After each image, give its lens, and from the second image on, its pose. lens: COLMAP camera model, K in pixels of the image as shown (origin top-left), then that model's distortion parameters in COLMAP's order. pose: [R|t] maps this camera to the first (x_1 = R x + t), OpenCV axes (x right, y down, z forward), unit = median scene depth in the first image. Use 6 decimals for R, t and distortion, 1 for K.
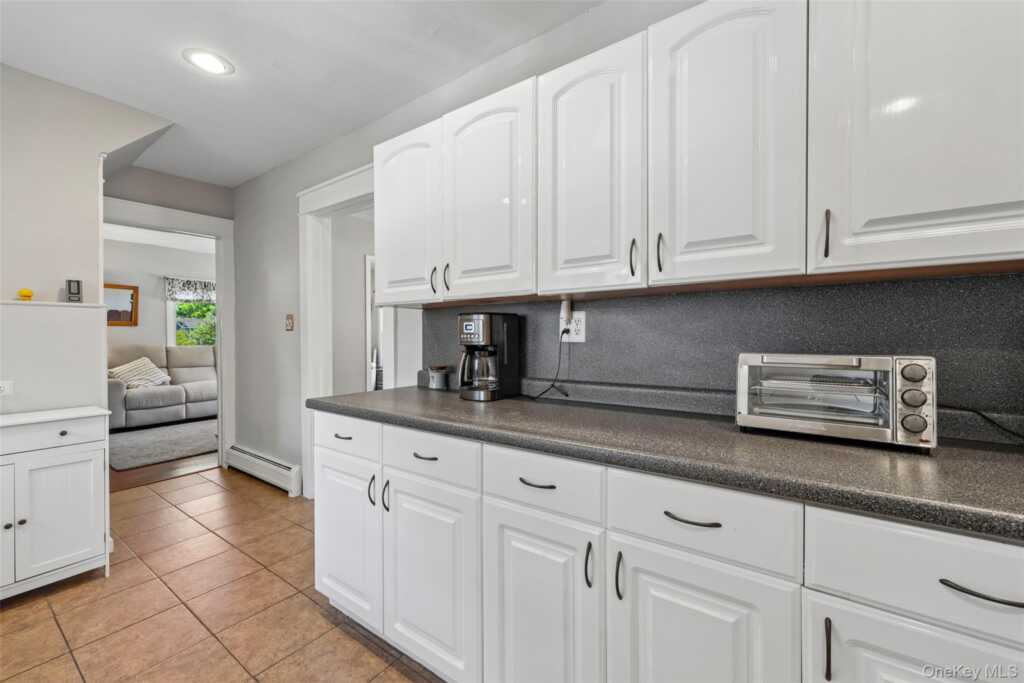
lens RADIAL K [[413.3, 0, 508.8], [0, 413.3, 340.1], [0, 0, 1]] dist [0.002043, -0.000096]
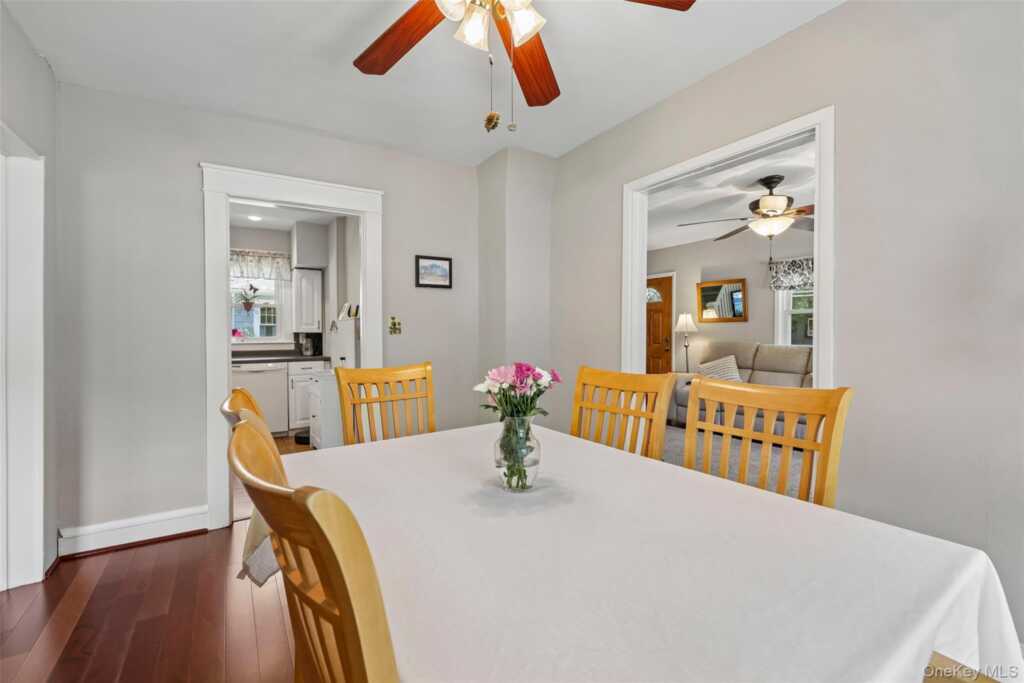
lens RADIAL K [[446.7, 0, 512.0], [0, 446.7, 341.5], [0, 0, 1]] dist [0.003790, 0.000185]
pose [[-0.353058, 0.025863, -0.935244, 1.161013], [-0.010385, 0.999448, 0.031559, -0.077699], [0.935544, 0.020855, -0.352595, 4.617420]]
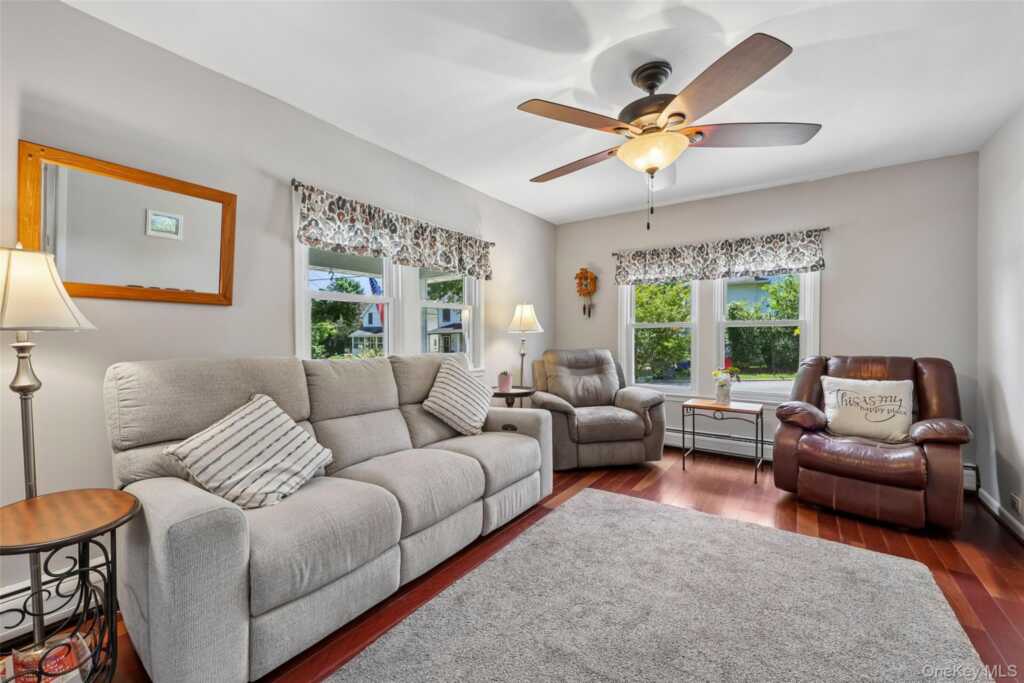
lens RADIAL K [[413.3, 0, 508.8], [0, 413.3, 340.1], [0, 0, 1]] dist [0.002043, -0.000096]
pose [[0.999608, 0.009291, 0.026420, -3.546165], [-0.009013, 0.999903, -0.010630, -0.005586], [-0.026516, 0.010387, 0.999594, 3.383604]]
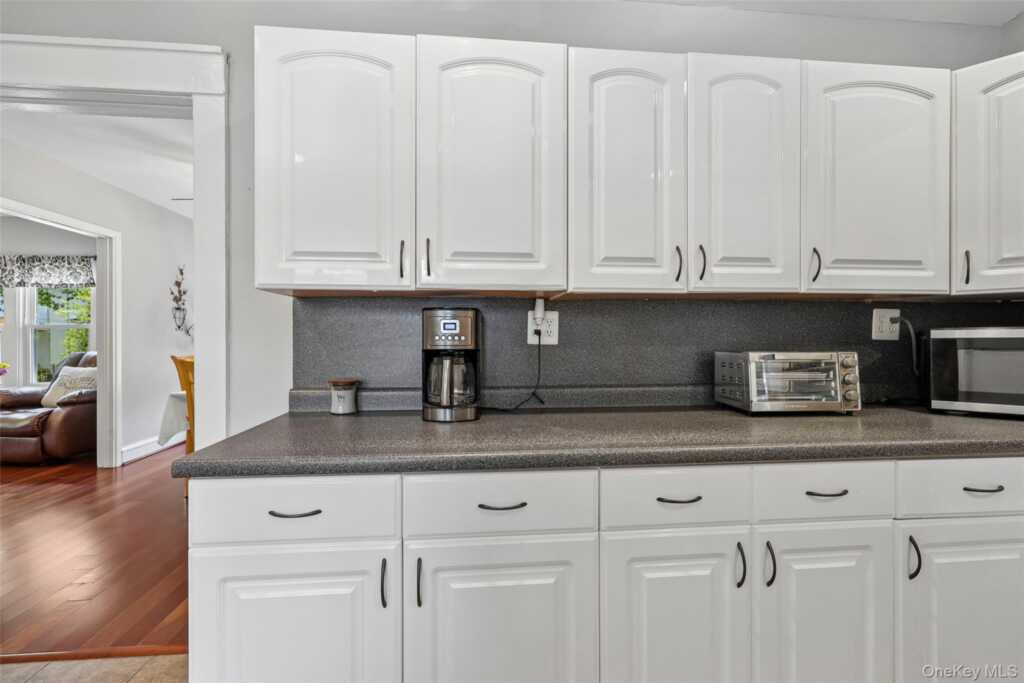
lens RADIAL K [[405.6, 0, 506.0], [0, 405.6, 342.0], [0, 0, 1]] dist [-0.001068, 0.000380]
pose [[0.756341, -0.005464, 0.654155, -0.509742], [0.005383, 0.999983, 0.002129, -0.003582], [-0.654155, 0.001911, 0.756358, 0.361775]]
